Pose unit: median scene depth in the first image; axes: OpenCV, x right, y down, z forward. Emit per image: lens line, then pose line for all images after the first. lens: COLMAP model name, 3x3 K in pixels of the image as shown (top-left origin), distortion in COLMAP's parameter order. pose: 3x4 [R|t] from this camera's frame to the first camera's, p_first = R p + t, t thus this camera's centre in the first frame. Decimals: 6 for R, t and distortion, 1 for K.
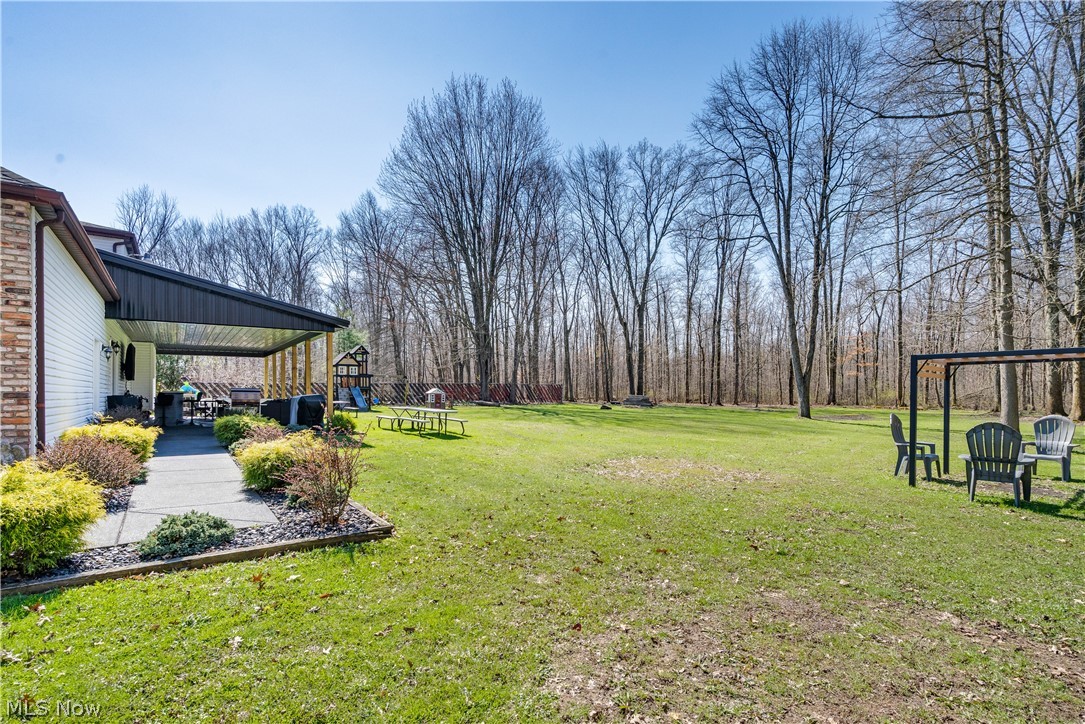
lens RADIAL K [[492.3, 0, 556.5], [0, 492.3, 395.4], [0, 0, 1]] dist [-0.001431, 0.000658]
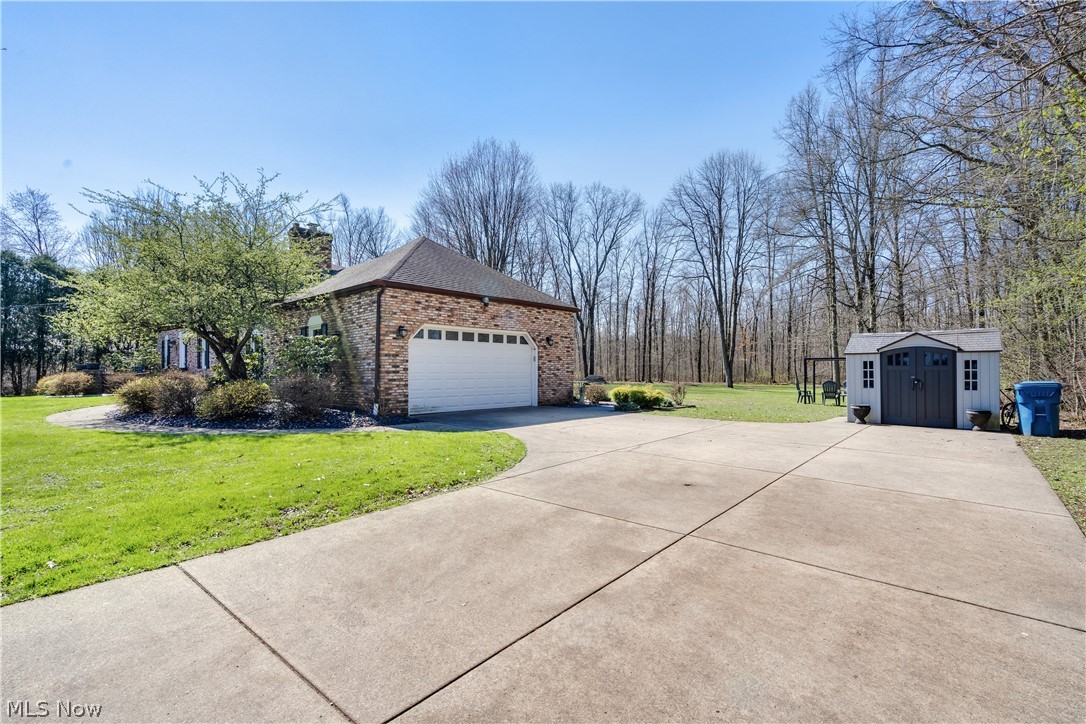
lens RADIAL K [[492.8, 0, 540.7], [0, 492.8, 362.3], [0, 0, 1]] dist [-0.001431, 0.000658]
pose [[0.981977, 0.000458, 0.188999, -0.398472], [0.005015, 0.999582, -0.028476, 0.004823], [-0.188933, 0.028911, 0.981564, -0.456552]]
